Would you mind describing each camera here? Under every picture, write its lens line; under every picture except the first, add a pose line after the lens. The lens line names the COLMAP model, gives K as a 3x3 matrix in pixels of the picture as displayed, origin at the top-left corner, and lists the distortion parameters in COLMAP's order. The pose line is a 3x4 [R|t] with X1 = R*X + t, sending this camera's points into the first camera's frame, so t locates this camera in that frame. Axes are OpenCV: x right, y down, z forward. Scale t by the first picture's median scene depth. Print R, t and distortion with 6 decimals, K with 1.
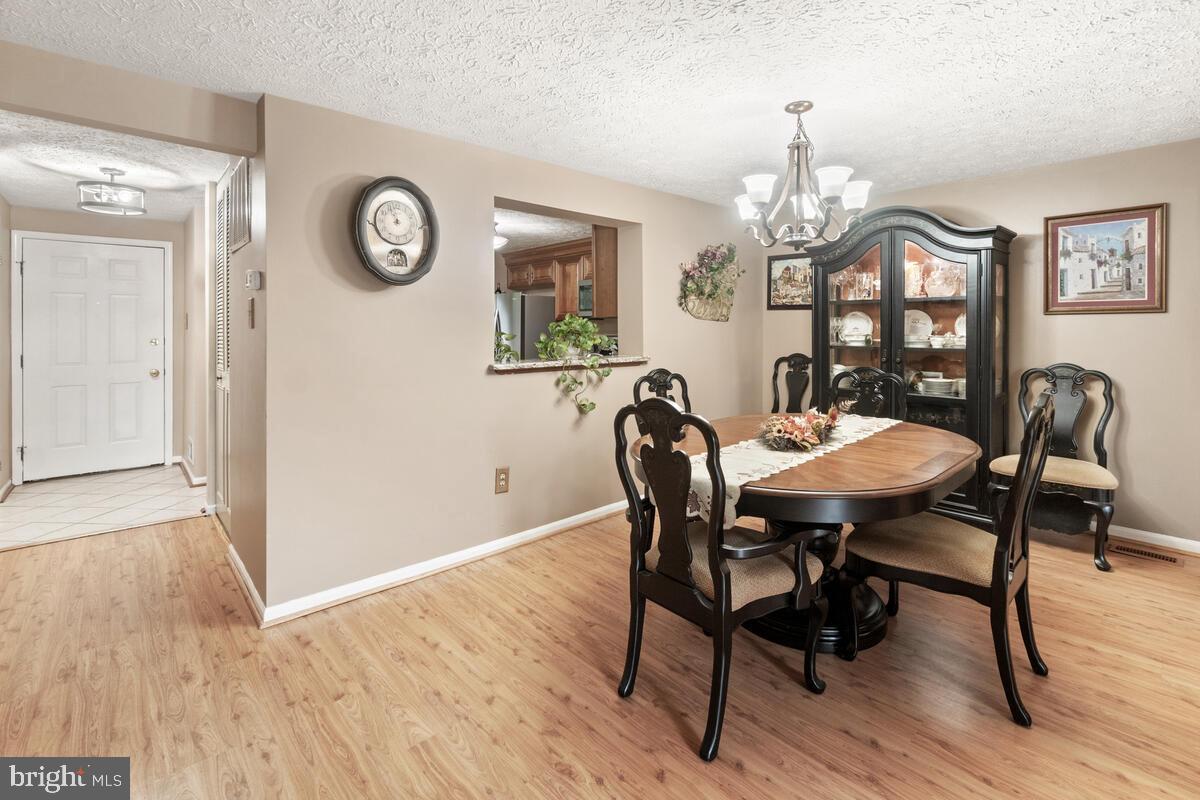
lens RADIAL K [[537.5, 0, 599.3], [0, 537.5, 398.7], [0, 0, 1]] dist [-0.000337, 0.000641]
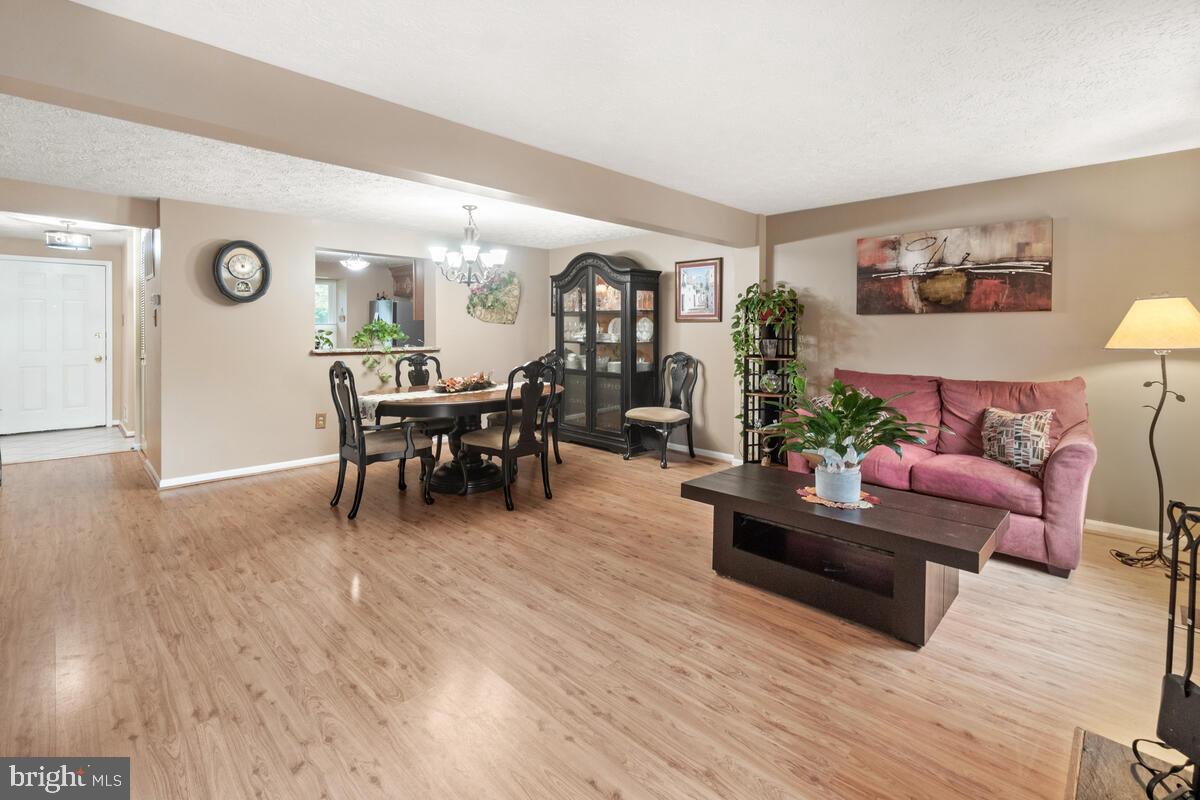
lens RADIAL K [[537.5, 0, 600.0], [0, 537.5, 400.5], [0, 0, 1]] dist [-0.000337, 0.000641]
pose [[0.998397, 0.000690, 0.056591, 0.523964], [-0.000914, 0.999992, 0.003928, 0.075494], [-0.056588, -0.003973, 0.998390, -0.620548]]
